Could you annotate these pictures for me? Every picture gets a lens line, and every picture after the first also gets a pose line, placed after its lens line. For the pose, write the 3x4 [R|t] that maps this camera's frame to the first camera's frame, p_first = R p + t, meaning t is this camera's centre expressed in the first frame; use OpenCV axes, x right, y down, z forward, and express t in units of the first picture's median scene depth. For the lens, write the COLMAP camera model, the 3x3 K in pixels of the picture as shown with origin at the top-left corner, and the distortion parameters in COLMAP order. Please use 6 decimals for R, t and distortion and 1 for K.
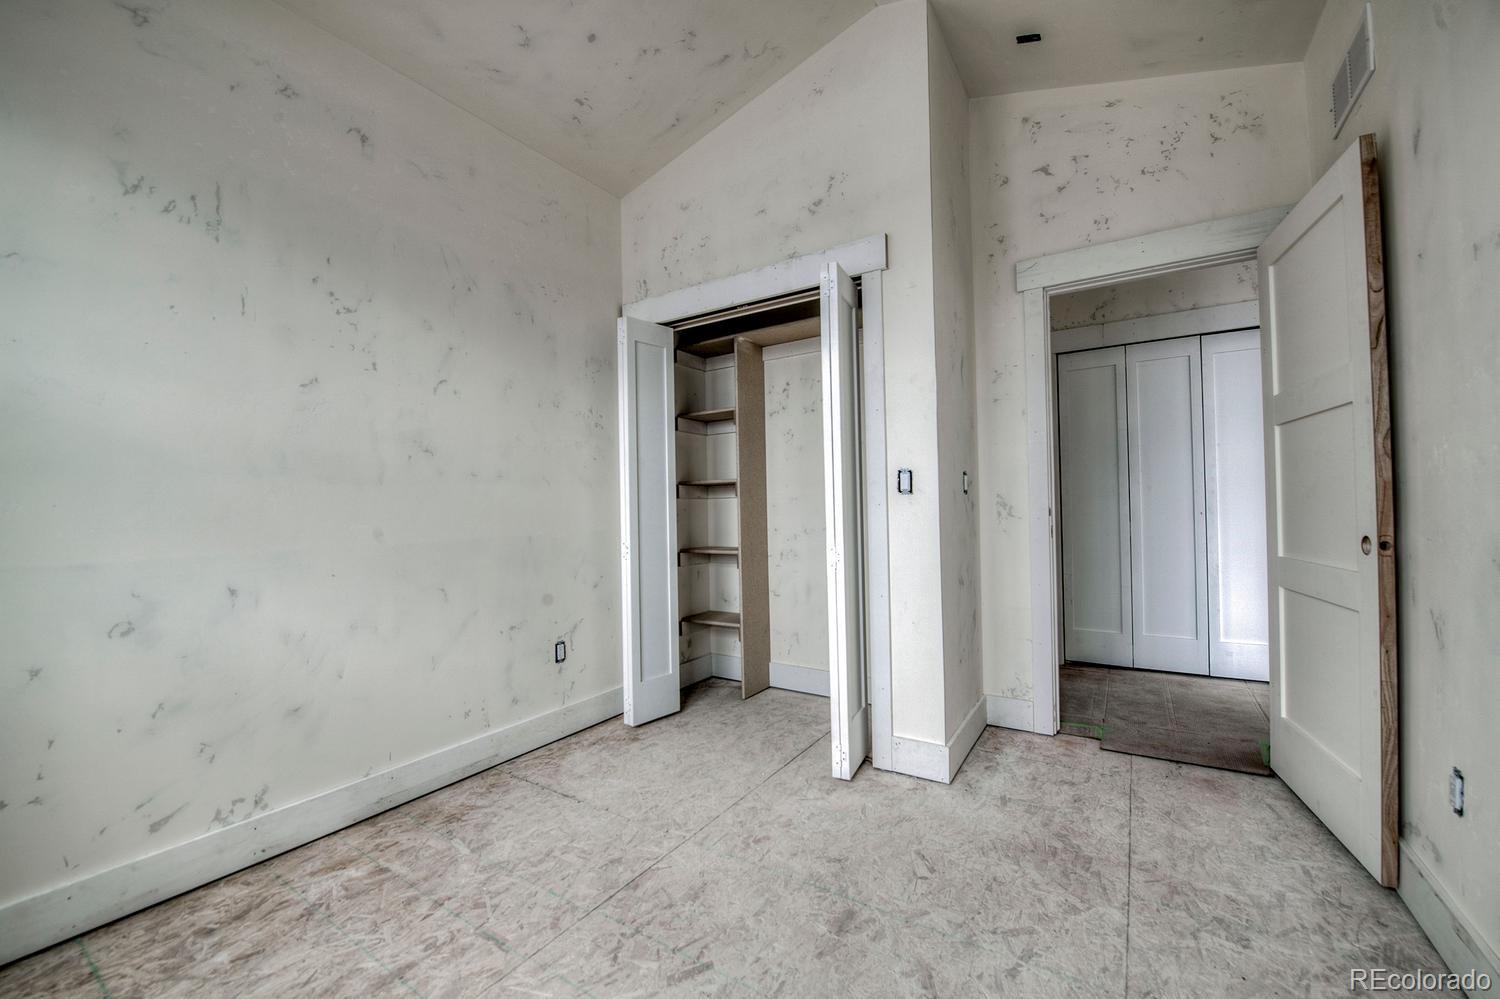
lens RADIAL K [[612.0, 0, 747.7], [0, 612.0, 499.0], [0, 0, 1]] dist [-0.020048, -0.000766]
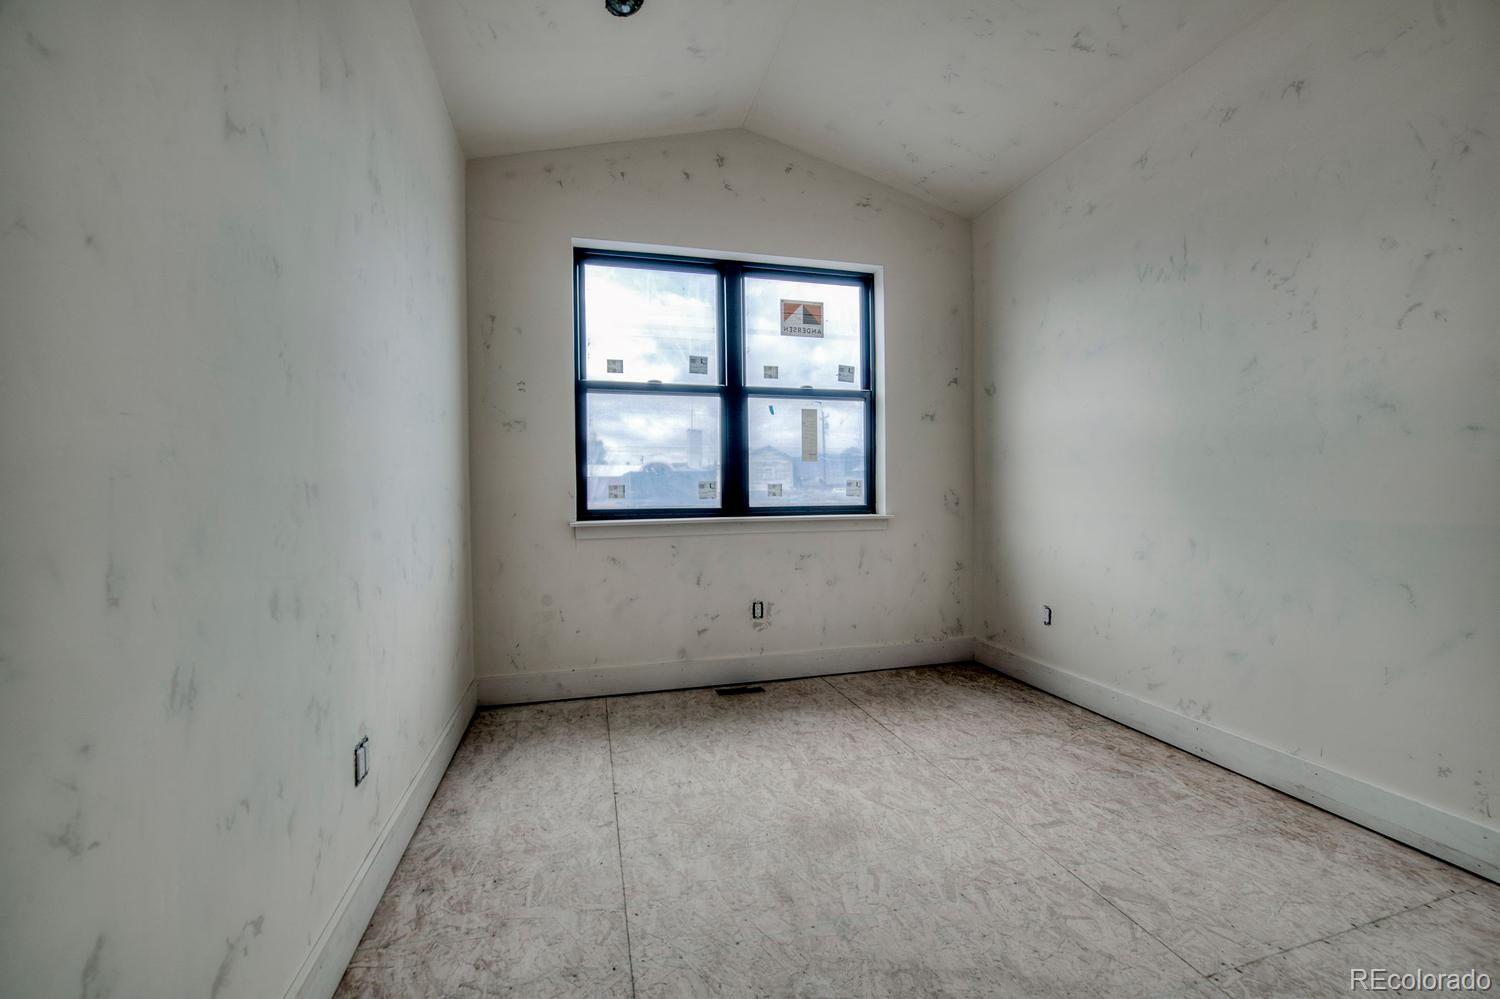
lens RADIAL K [[590.7, 0, 736.8], [0, 590.7, 497.9], [0, 0, 1]] dist [-0.000161, -0.000127]
pose [[-0.681189, 0.032310, -0.731394, 0.769244], [0.029834, 0.999421, 0.016364, 0.003090], [0.731499, -0.010674, -0.681759, 1.151430]]
